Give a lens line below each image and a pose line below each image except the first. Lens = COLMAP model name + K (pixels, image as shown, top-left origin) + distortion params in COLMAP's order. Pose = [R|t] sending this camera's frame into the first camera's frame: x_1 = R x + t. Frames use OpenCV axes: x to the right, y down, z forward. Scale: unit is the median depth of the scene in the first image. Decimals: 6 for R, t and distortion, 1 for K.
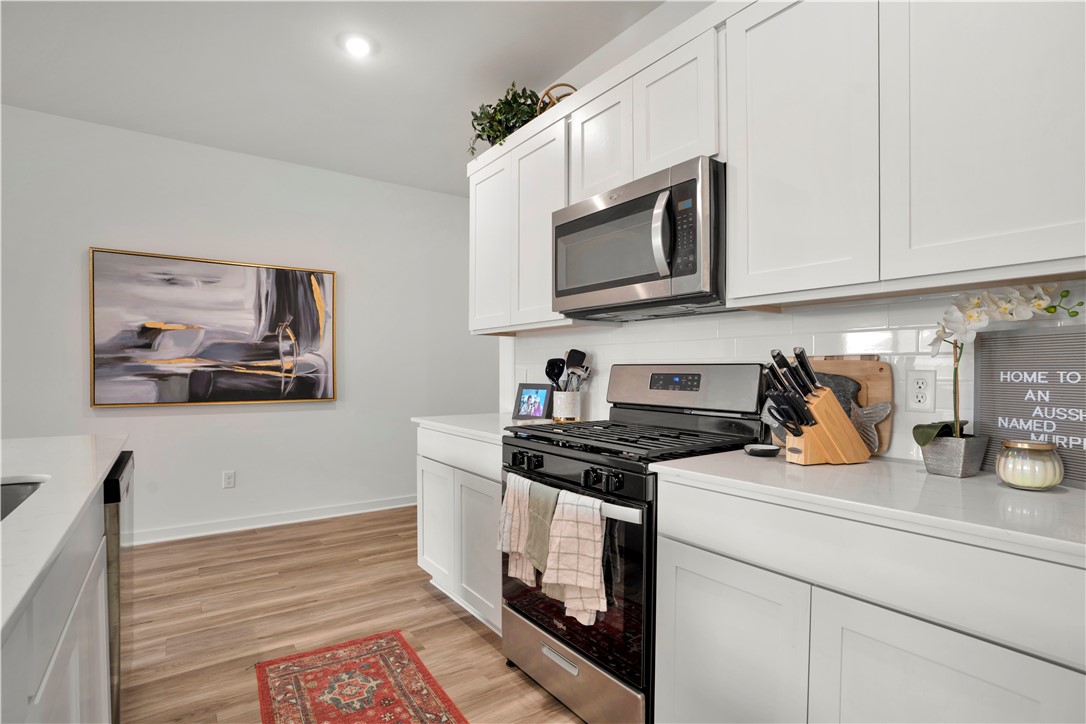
lens RADIAL K [[529.6, 0, 544.1], [0, 529.6, 366.4], [0, 0, 1]] dist [-0.068829, 0.028396]
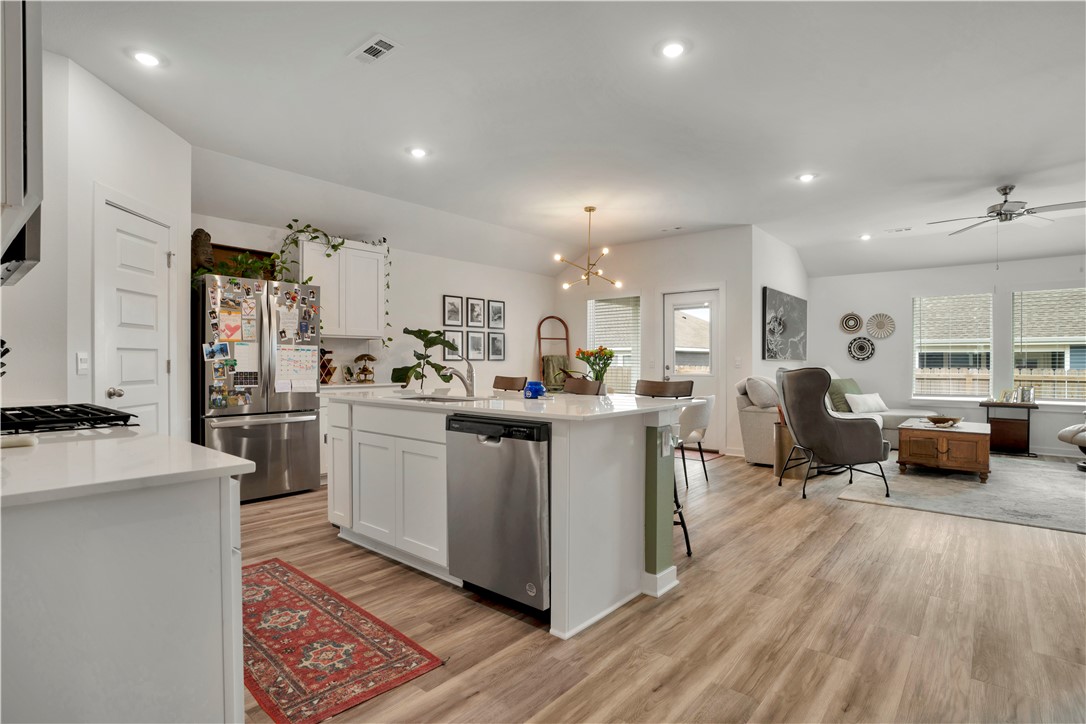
lens RADIAL K [[546.2, 0, 543.0], [0, 546.2, 362.0], [0, 0, 1]] dist [-0.058475, 0.021293]
pose [[-0.972854, -0.001015, -0.231417, -0.500380], [0.000442, 0.999980, -0.006247, 0.038086], [0.231419, -0.006179, -0.972835, 1.962560]]
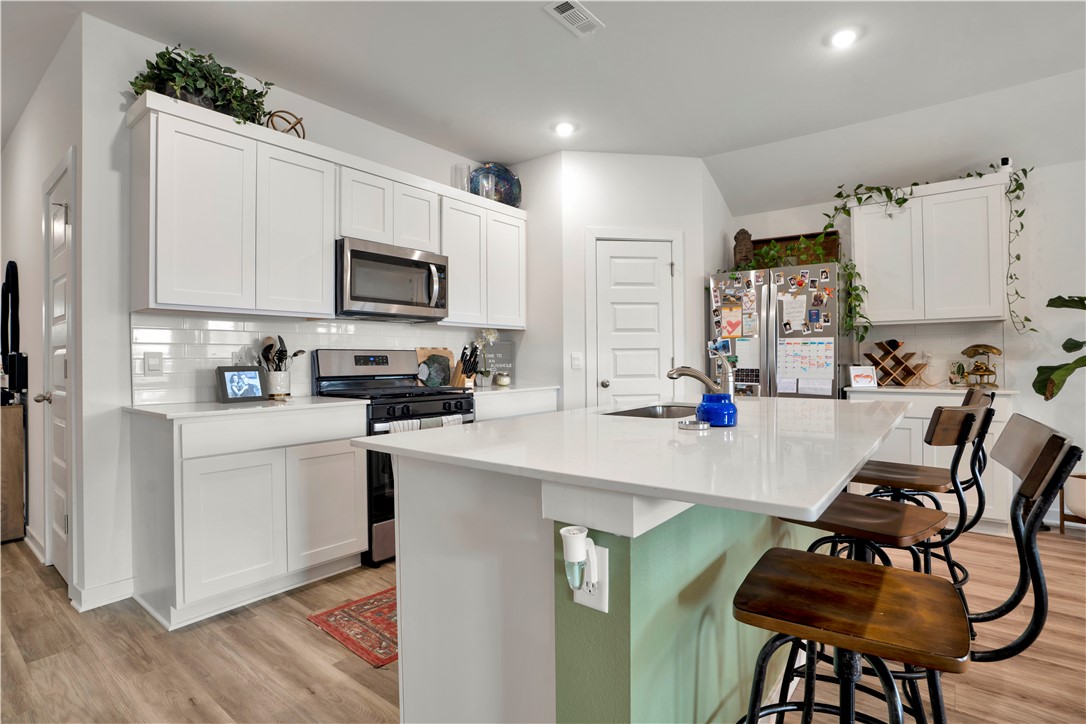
lens RADIAL K [[530.7, 0, 545.0], [0, 530.7, 354.2], [0, 0, 1]] dist [-0.067176, 0.028213]
pose [[-0.273914, 0.010587, 0.961696, -1.515611], [0.002182, 0.999944, -0.010386, 0.028277], [-0.961752, -0.000746, -0.273922, 0.948759]]
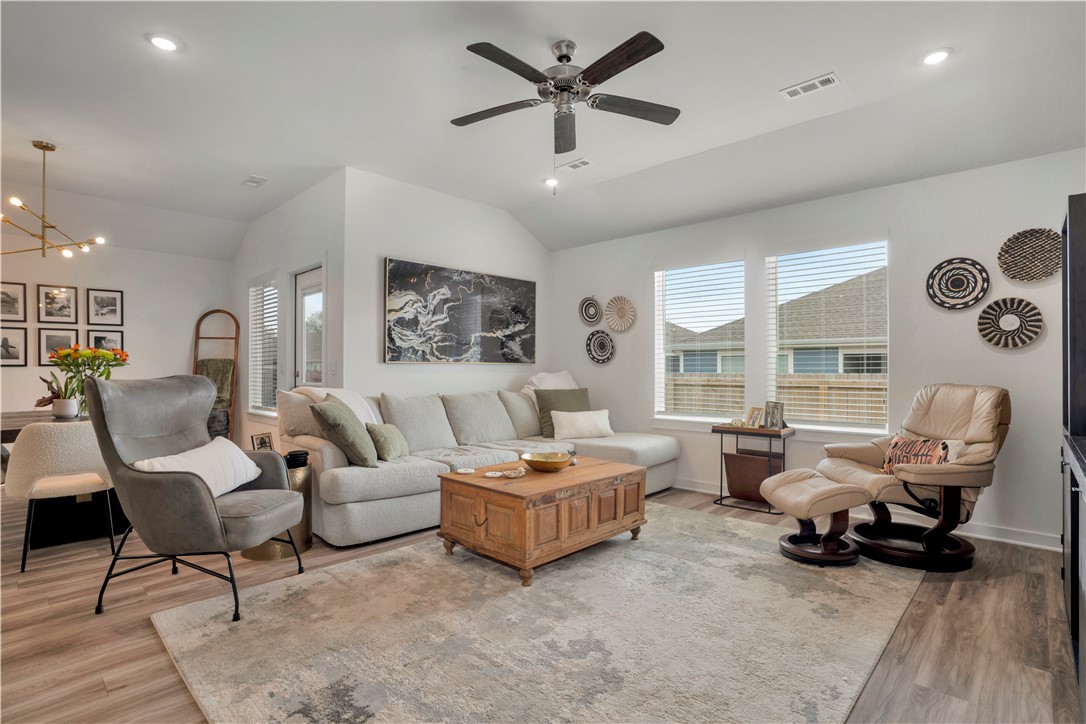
lens RADIAL K [[529.6, 0, 544.1], [0, 529.6, 366.4], [0, 0, 1]] dist [-0.068829, 0.028396]
pose [[-0.984321, 0.003742, -0.176346, -2.750856], [0.005549, 0.999937, -0.009756, 0.045328], [0.176299, -0.010582, -0.984280, 1.389342]]
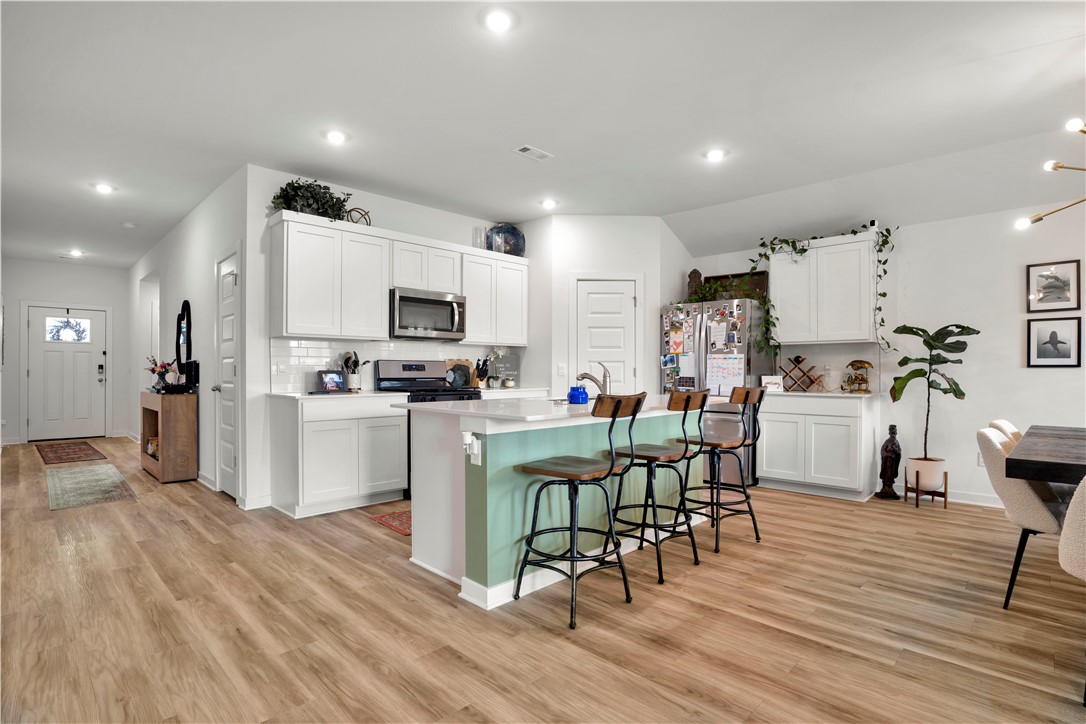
lens RADIAL K [[529.6, 0, 544.1], [0, 529.6, 366.4], [0, 0, 1]] dist [-0.068829, 0.028396]
pose [[-0.166585, 0.004782, 0.986015, -2.294768], [-0.007669, 0.999952, -0.006145, 0.033187], [-0.985997, -0.008586, -0.166540, 0.829609]]
